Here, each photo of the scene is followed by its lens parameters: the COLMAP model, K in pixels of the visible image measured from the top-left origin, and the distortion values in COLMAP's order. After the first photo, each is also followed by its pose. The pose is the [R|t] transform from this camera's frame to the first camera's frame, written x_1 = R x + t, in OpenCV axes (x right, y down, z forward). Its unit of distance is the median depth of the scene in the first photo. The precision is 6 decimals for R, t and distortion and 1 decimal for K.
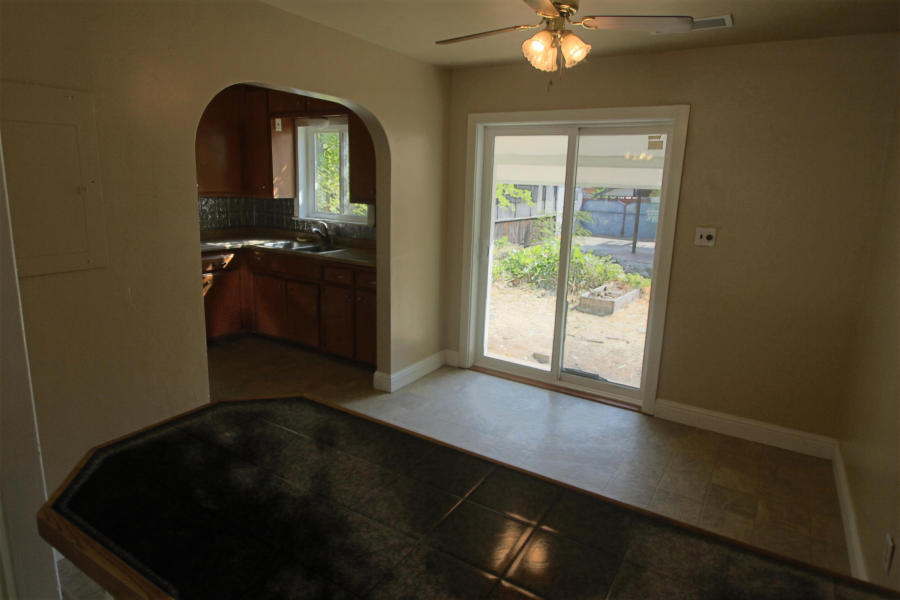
lens RADIAL K [[514.7, 0, 448.5], [0, 514.7, 280.5], [0, 0, 1]] dist [-0.000200, -0.000193]
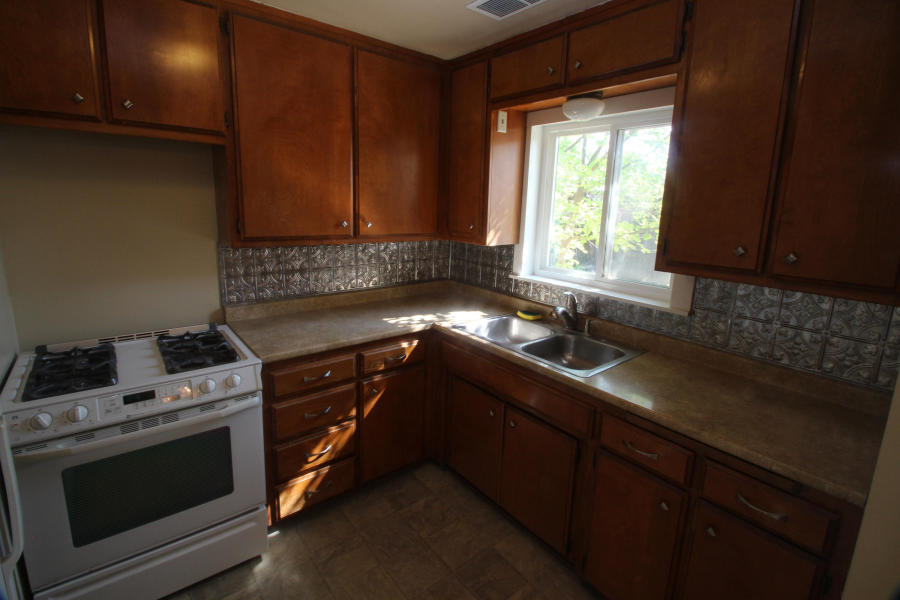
lens RADIAL K [[413.5, 0, 451.5], [0, 413.5, 300.6], [0, 0, 1]] dist [0.000893, 0.000062]
pose [[0.949635, 0.076689, -0.303828, -0.220223], [-0.067799, 0.996908, 0.039716, -0.108702], [0.305934, -0.017117, 0.951899, 0.510842]]
